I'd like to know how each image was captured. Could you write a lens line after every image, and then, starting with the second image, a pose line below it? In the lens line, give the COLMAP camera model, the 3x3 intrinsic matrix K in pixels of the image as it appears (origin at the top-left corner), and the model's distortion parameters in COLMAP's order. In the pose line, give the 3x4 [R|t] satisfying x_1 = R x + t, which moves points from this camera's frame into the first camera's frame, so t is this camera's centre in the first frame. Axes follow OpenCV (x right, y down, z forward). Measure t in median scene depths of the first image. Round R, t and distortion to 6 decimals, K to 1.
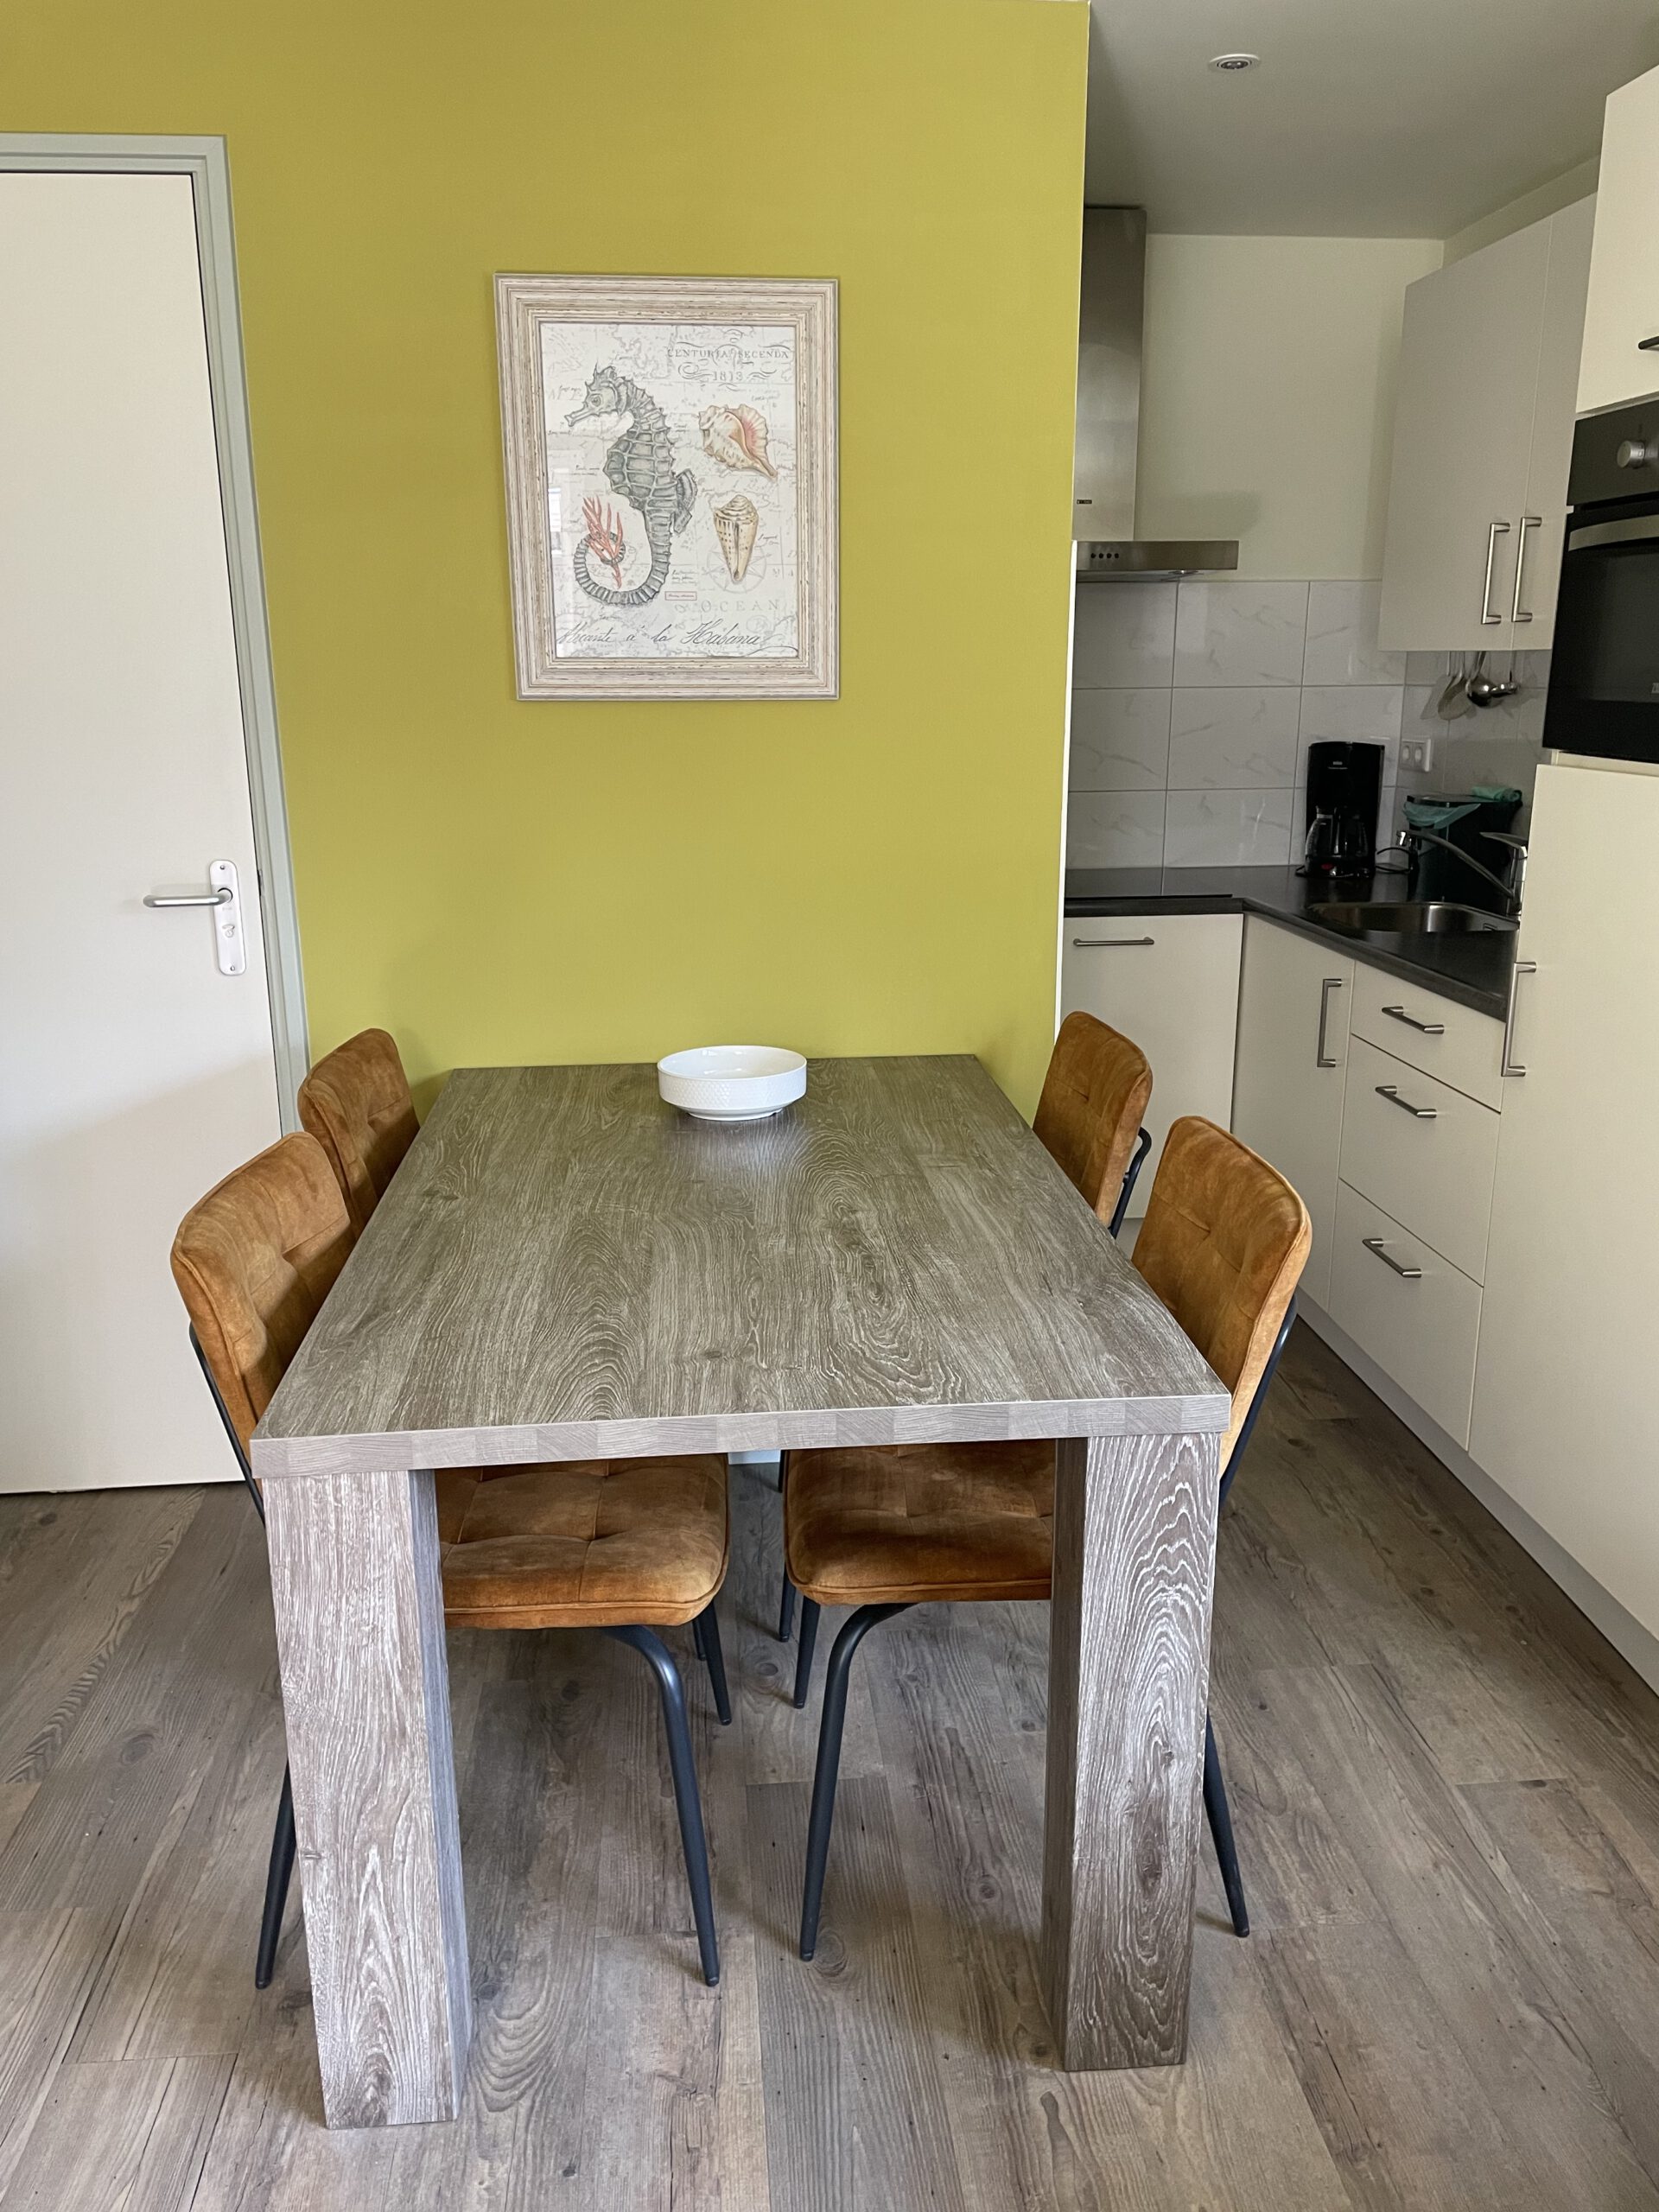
lens RADIAL K [[1660.3, 0, 823.1], [0, 1660.3, 1096.1], [0, 0, 1]] dist [0.054866, -0.051993]
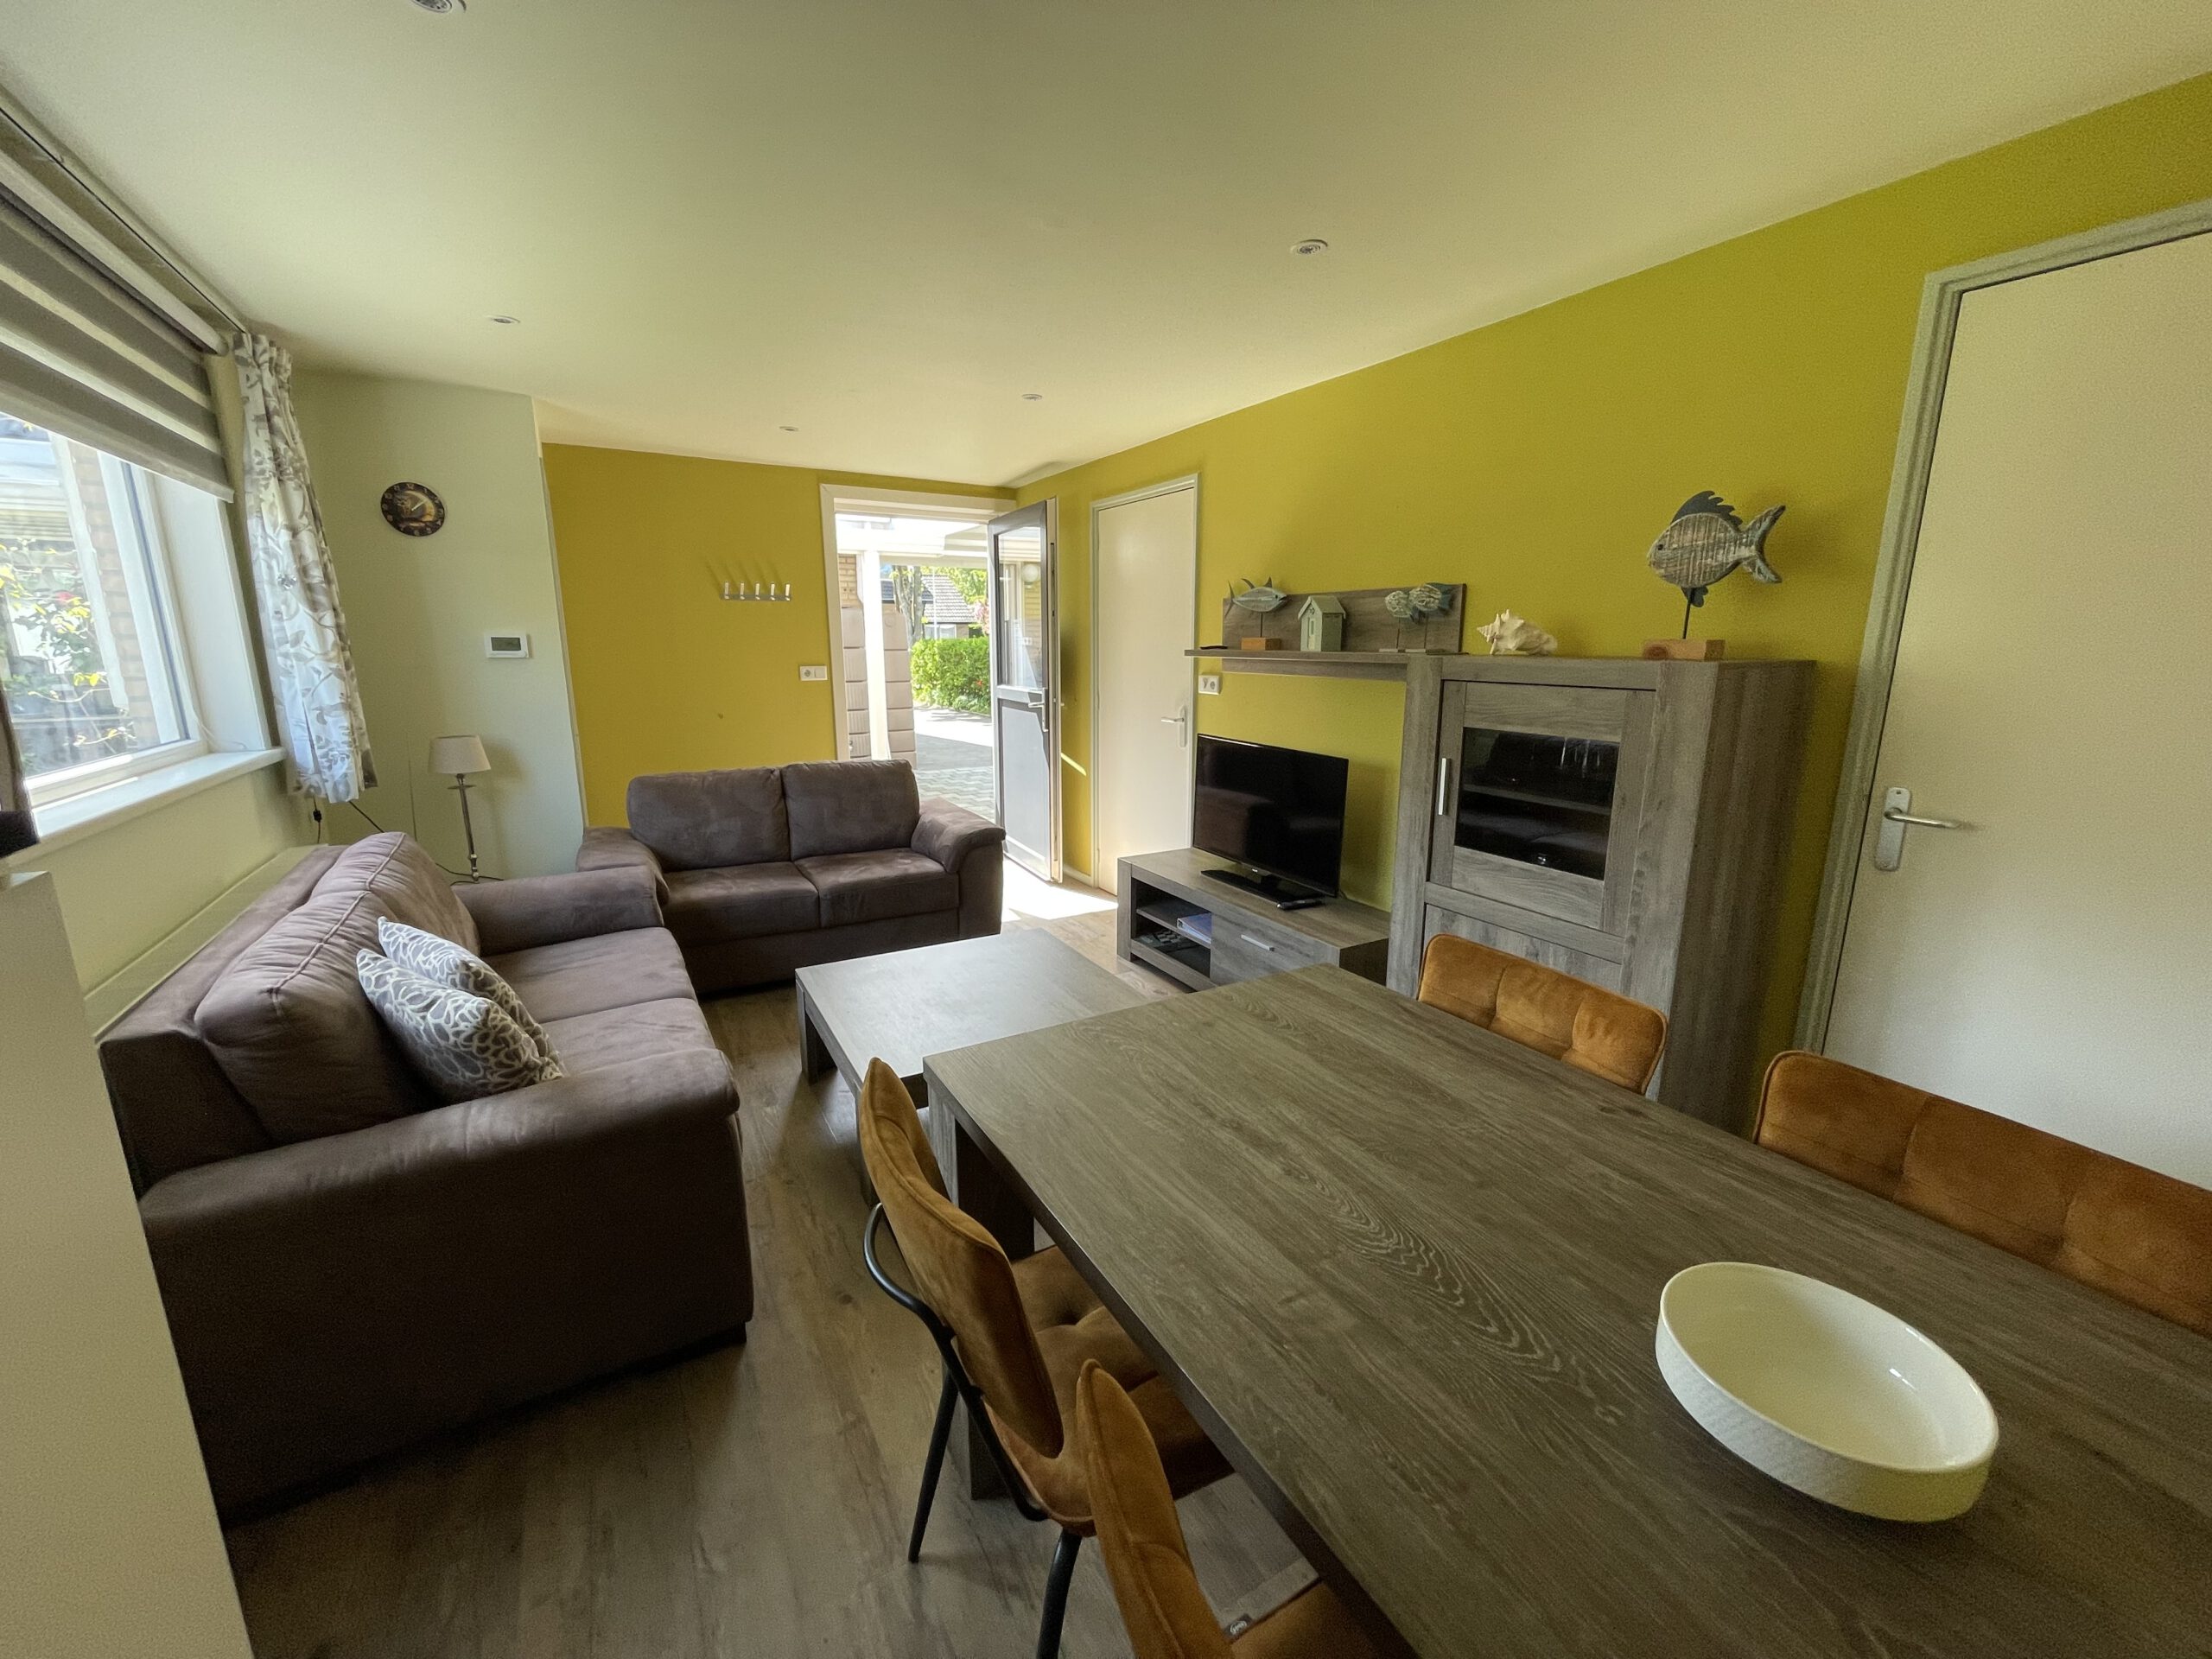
lens RADIAL K [[896.5, 0, 1109.9], [0, 896.5, 834.3], [0, 0, 1]] dist [-0.000278, -0.000681]
pose [[-0.904306, 0.097342, -0.415637, 0.207925], [-0.101385, 0.896822, 0.430618, -0.219335], [0.414670, 0.431550, -0.801133, 0.828052]]
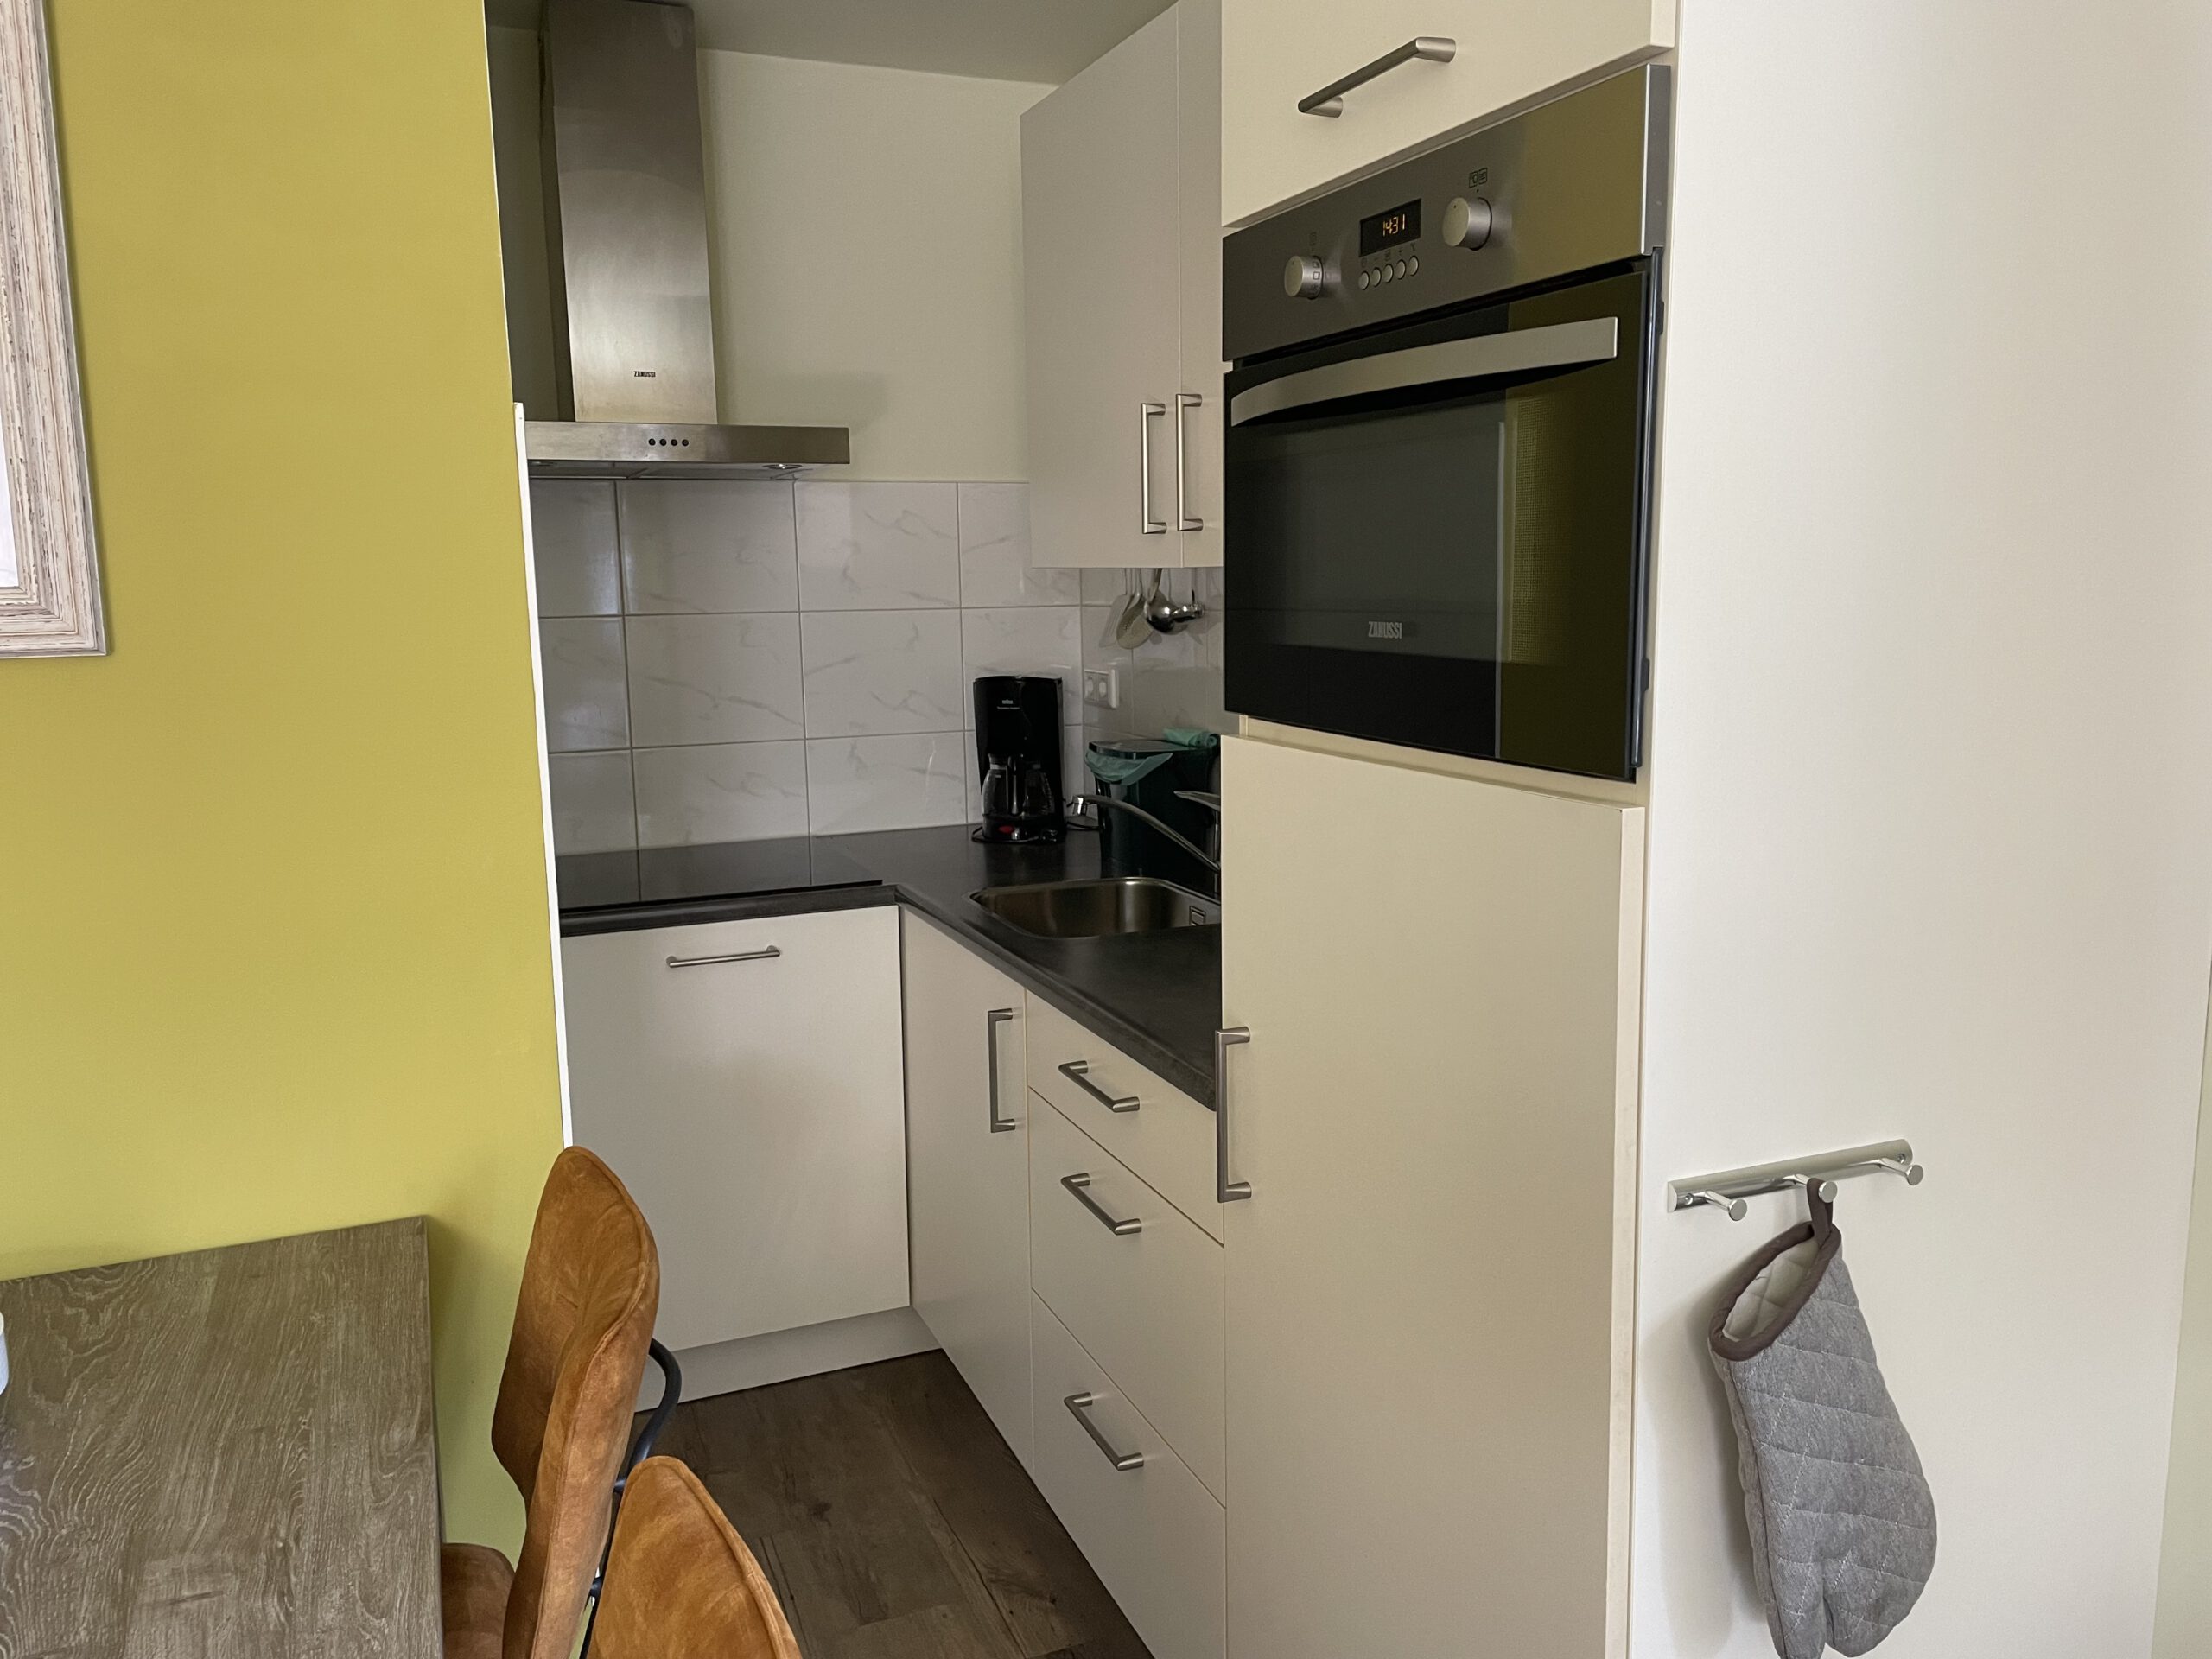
lens RADIAL K [[1660.3, 0, 1098.3], [0, 1660.3, 830.8], [0, 0, 1]] dist [0.054866, -0.051993]
pose [[0.953164, -0.058070, 0.296828, 0.134633], [0.087208, 0.992482, -0.085875, -0.080943], [-0.289609, 0.107739, 0.951062, 0.289674]]
